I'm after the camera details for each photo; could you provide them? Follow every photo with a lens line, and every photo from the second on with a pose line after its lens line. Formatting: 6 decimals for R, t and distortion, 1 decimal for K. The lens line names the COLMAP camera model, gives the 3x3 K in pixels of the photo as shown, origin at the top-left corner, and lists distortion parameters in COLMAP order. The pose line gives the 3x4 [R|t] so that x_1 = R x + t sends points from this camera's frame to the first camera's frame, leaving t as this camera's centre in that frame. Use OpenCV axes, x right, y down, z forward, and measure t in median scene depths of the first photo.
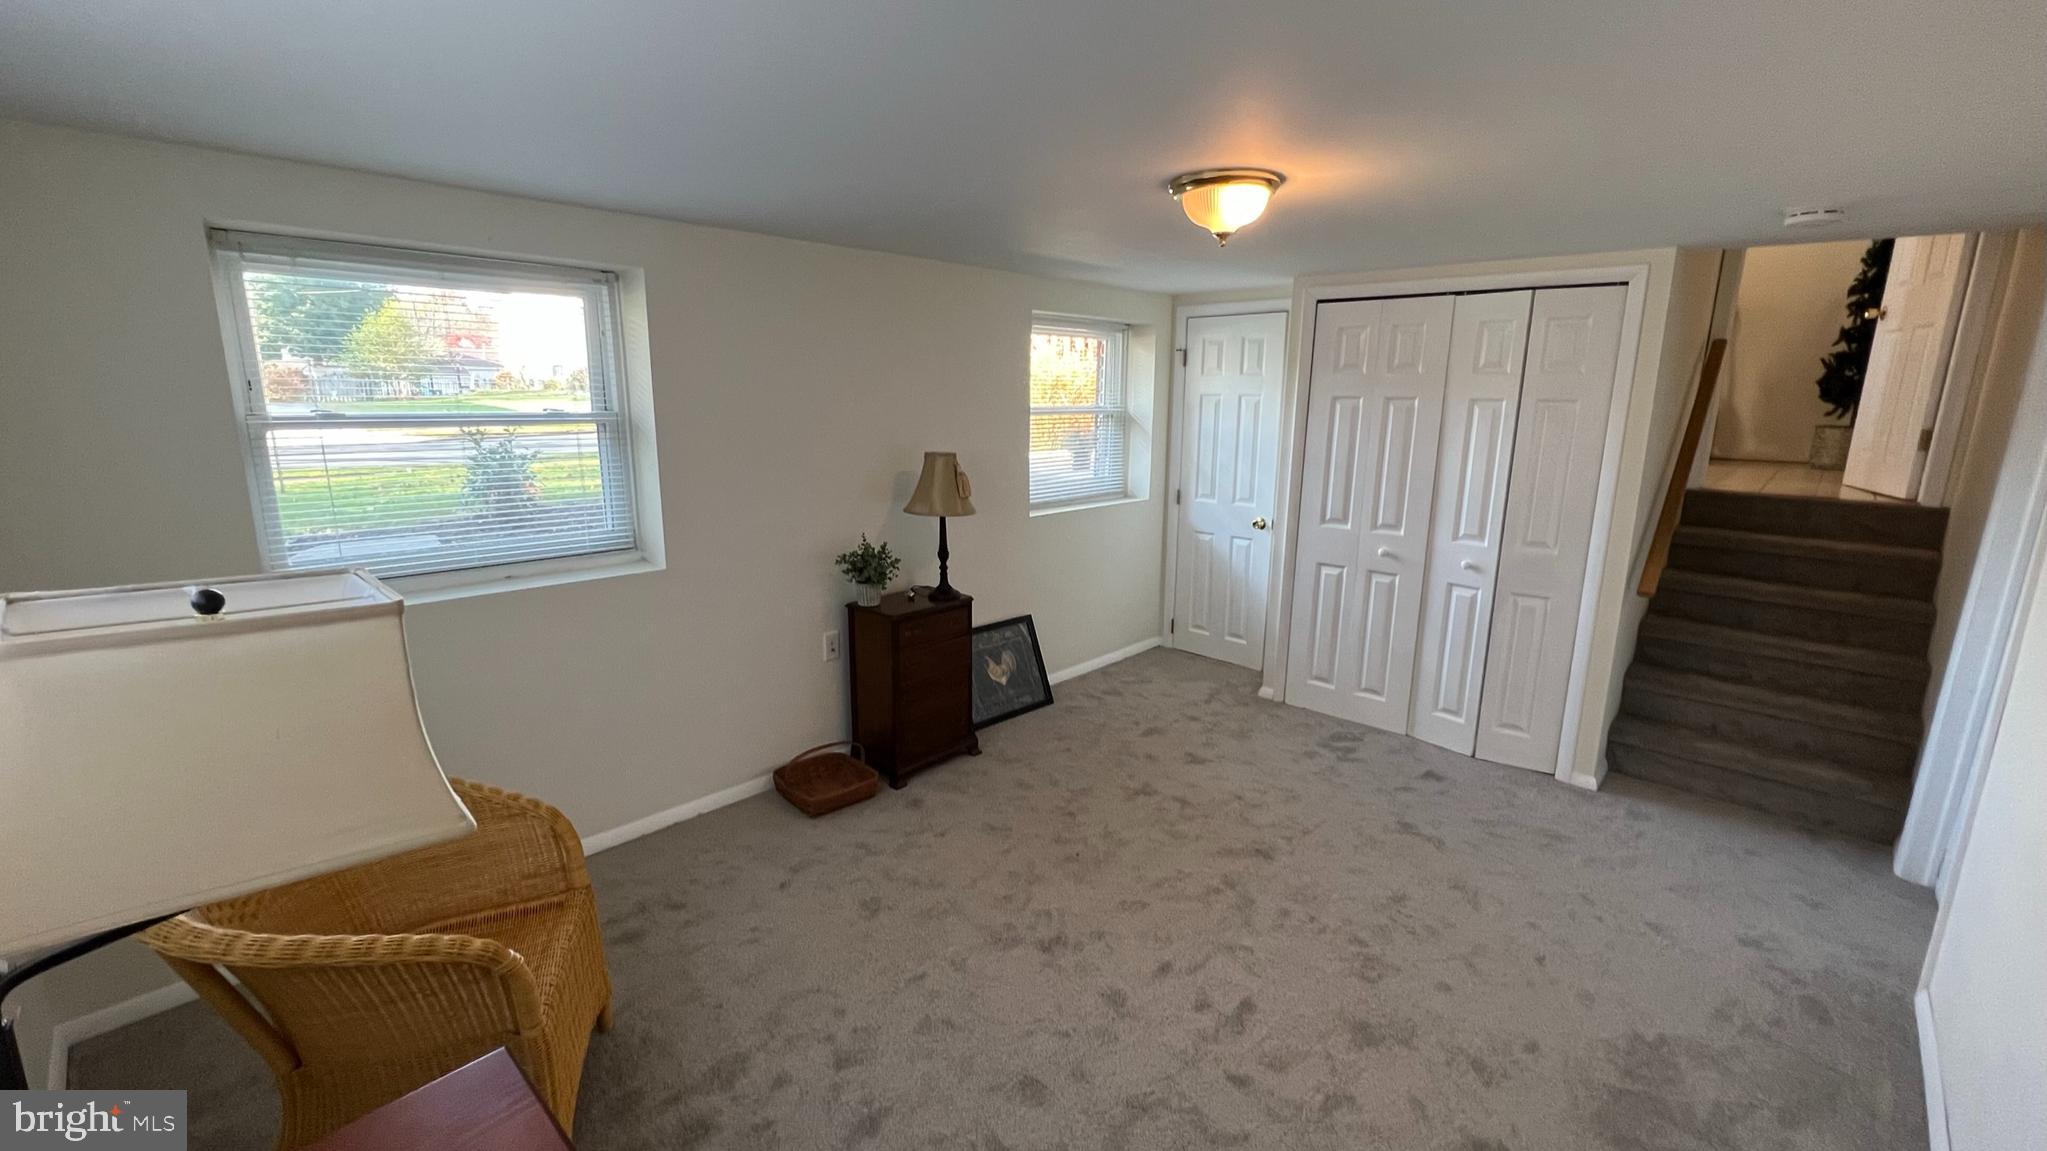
lens RADIAL K [[856.6, 0, 1014.7], [0, 856.6, 573.0], [0, 0, 1]] dist [-0.001112, -0.000007]
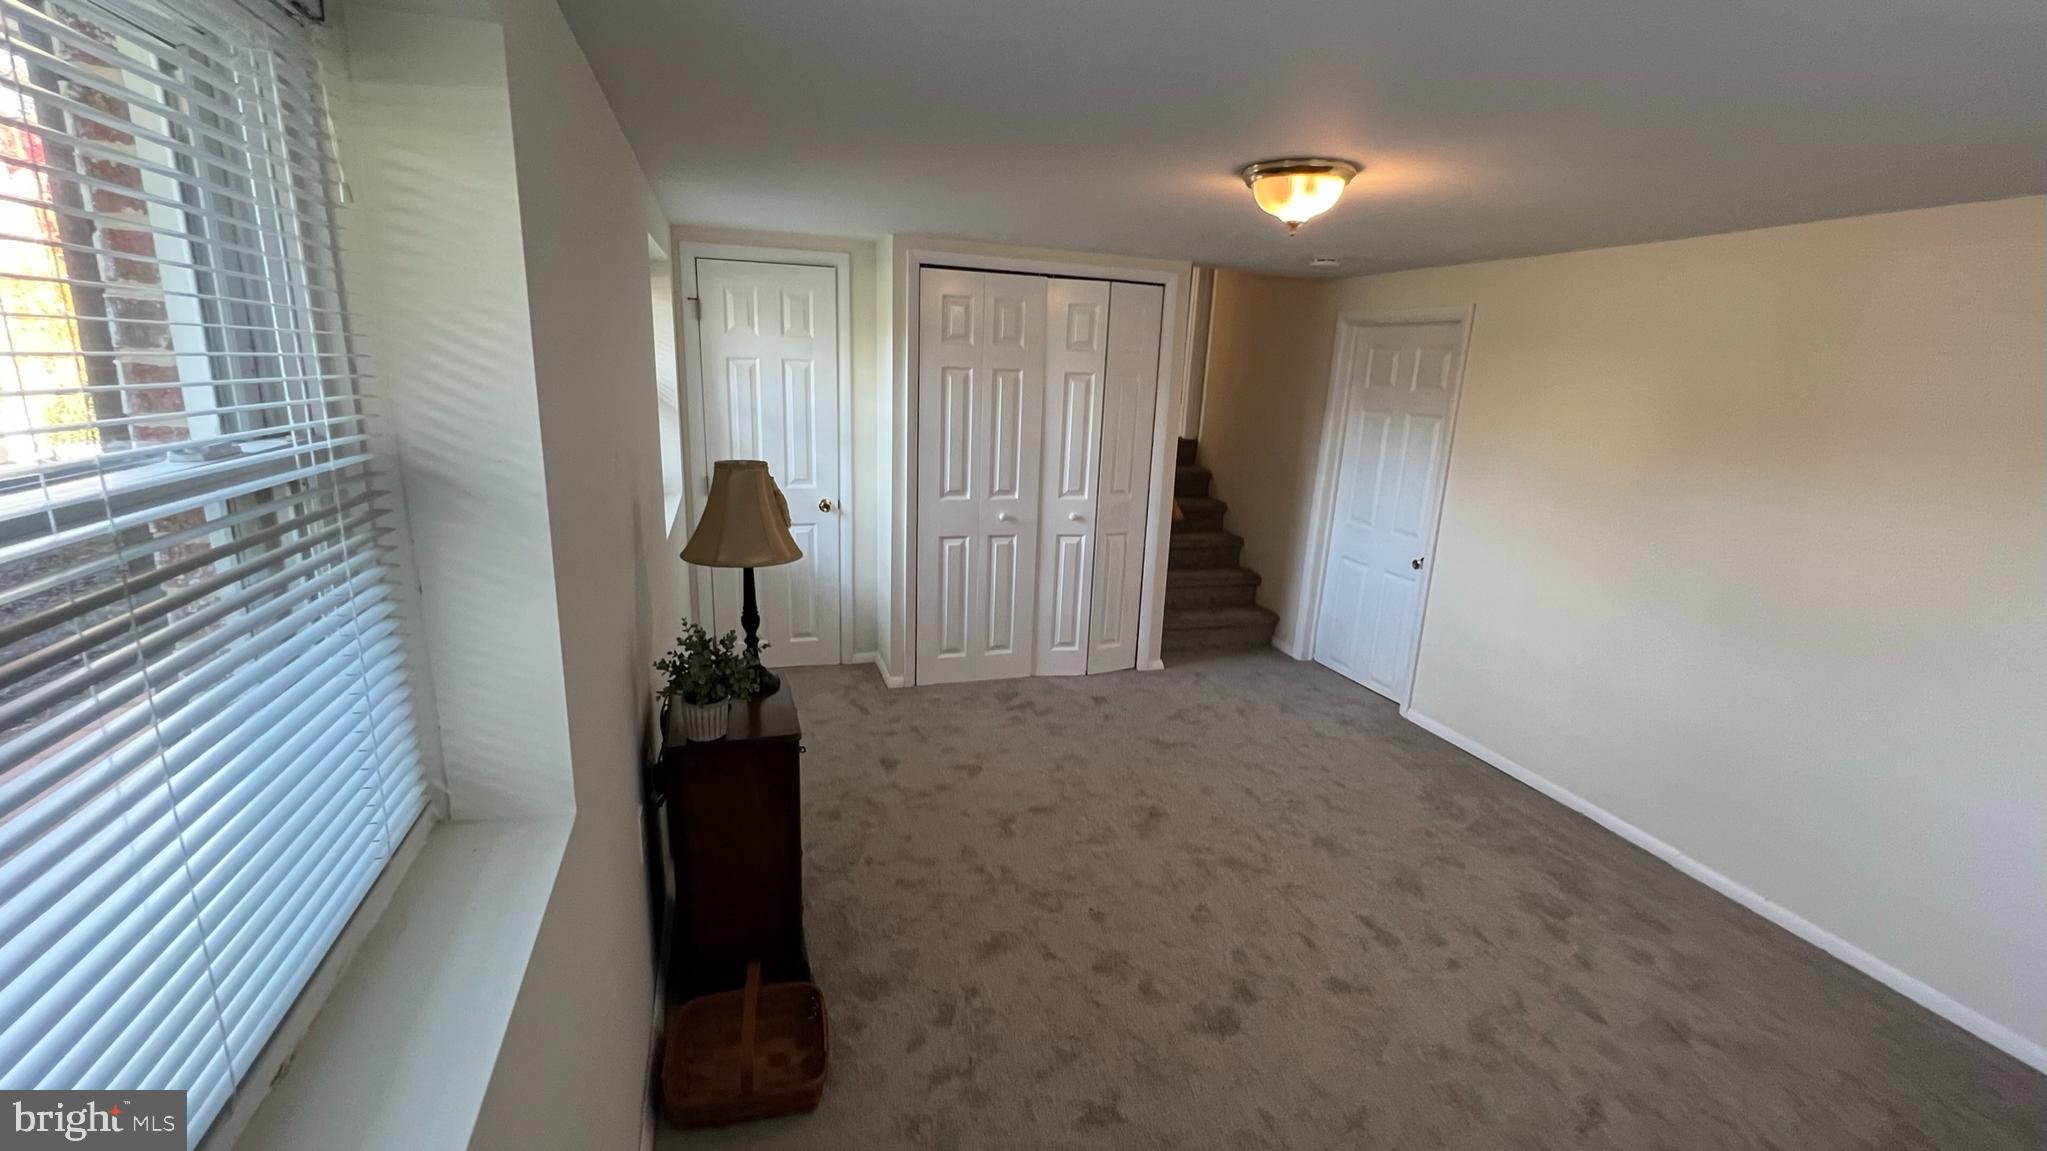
lens RADIAL K [[856.6, 0, 1021.5], [0, 856.6, 574.2], [0, 0, 1]] dist [-0.001112, -0.000007]
pose [[0.471690, -0.203470, 0.857968, -0.504632], [0.146753, 0.977557, 0.151149, -0.116625], [-0.869467, 0.054614, 0.490963, 0.484075]]
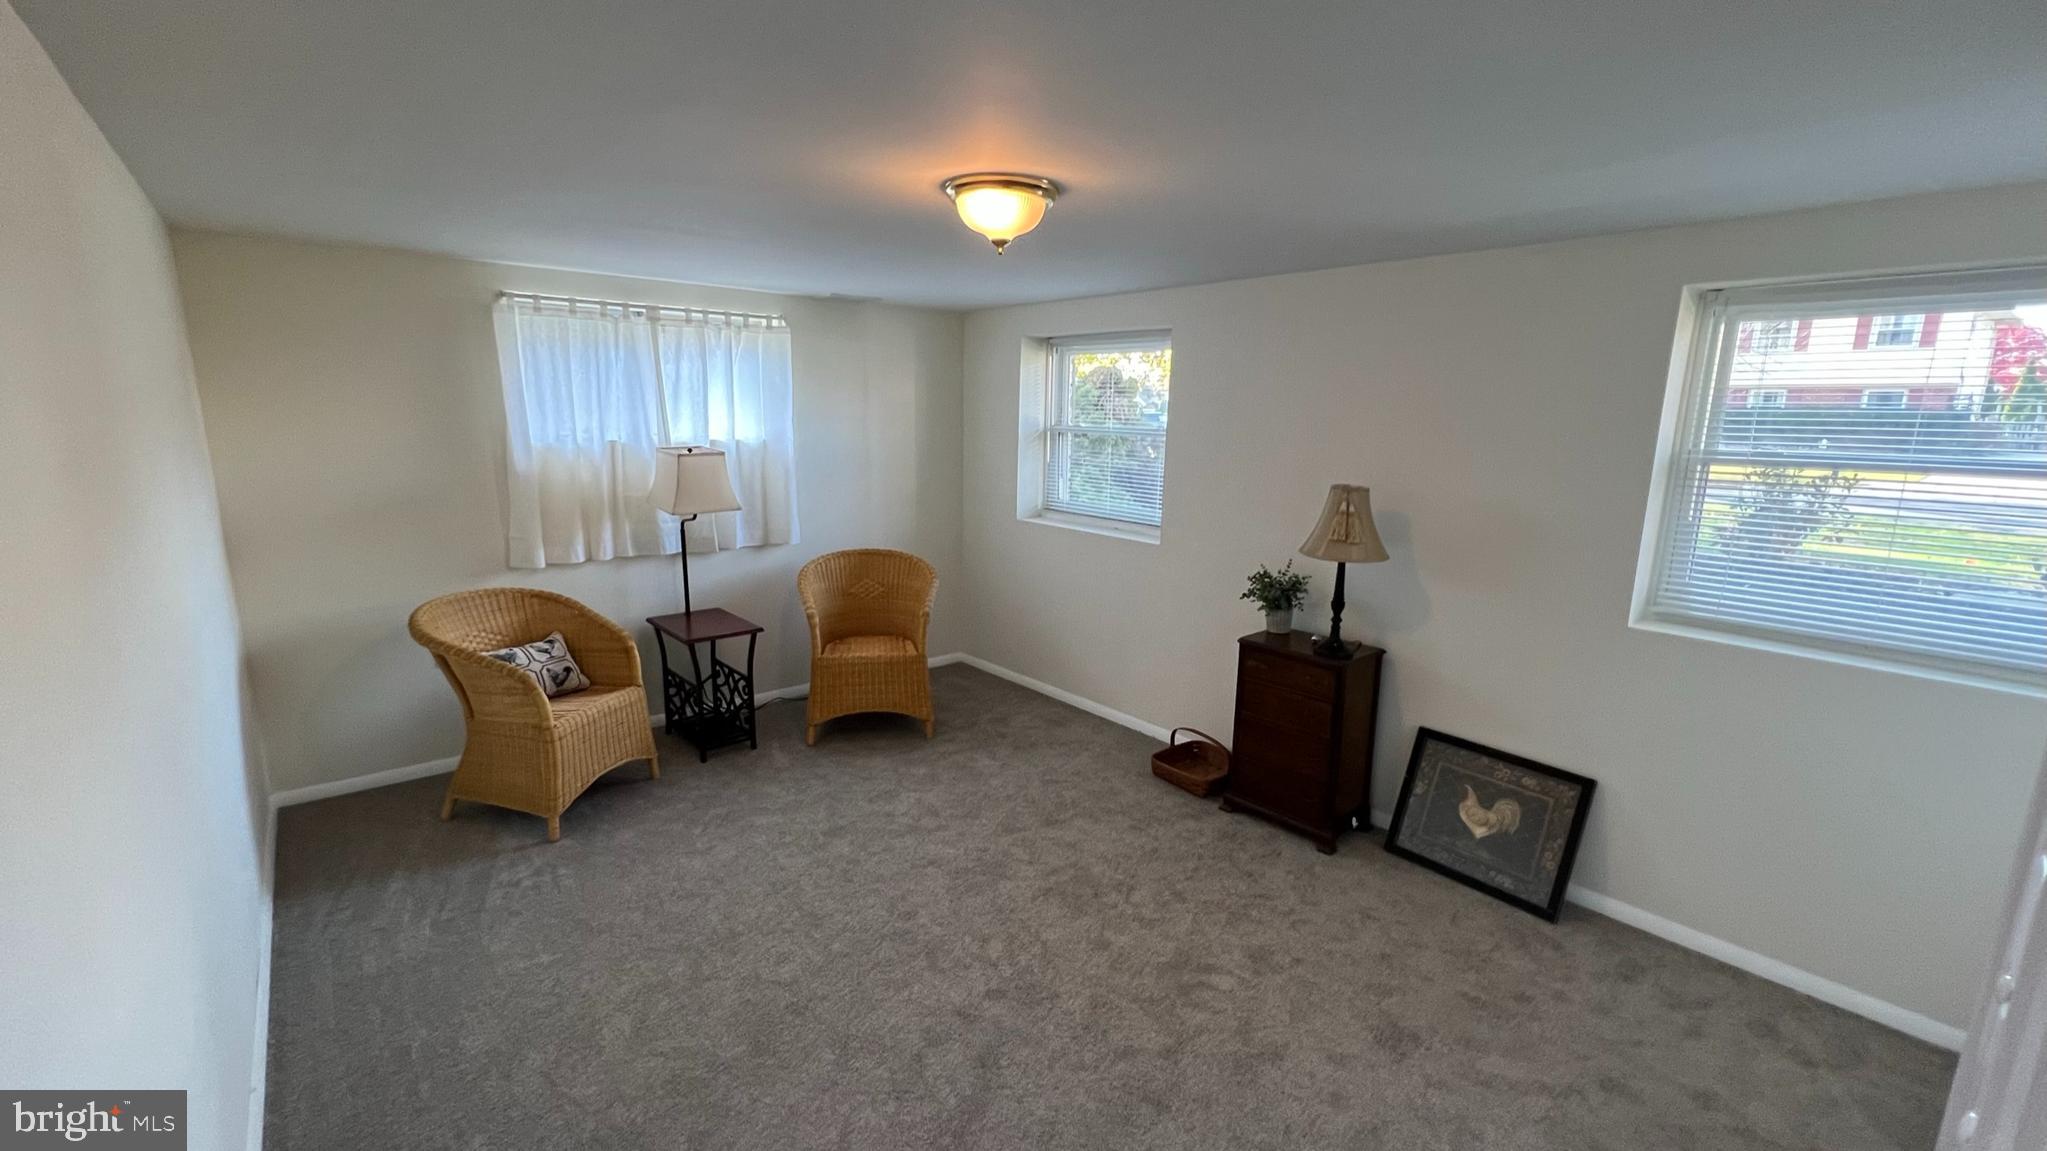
lens RADIAL K [[856.6, 0, 1026.1], [0, 856.6, 581.8], [0, 0, 1]] dist [-0.001112, -0.000007]
pose [[-0.115746, 0.186398, -0.975632, 0.748311], [-0.223802, 0.952083, 0.208450, -0.145989], [0.967737, 0.242475, -0.068484, 0.715143]]
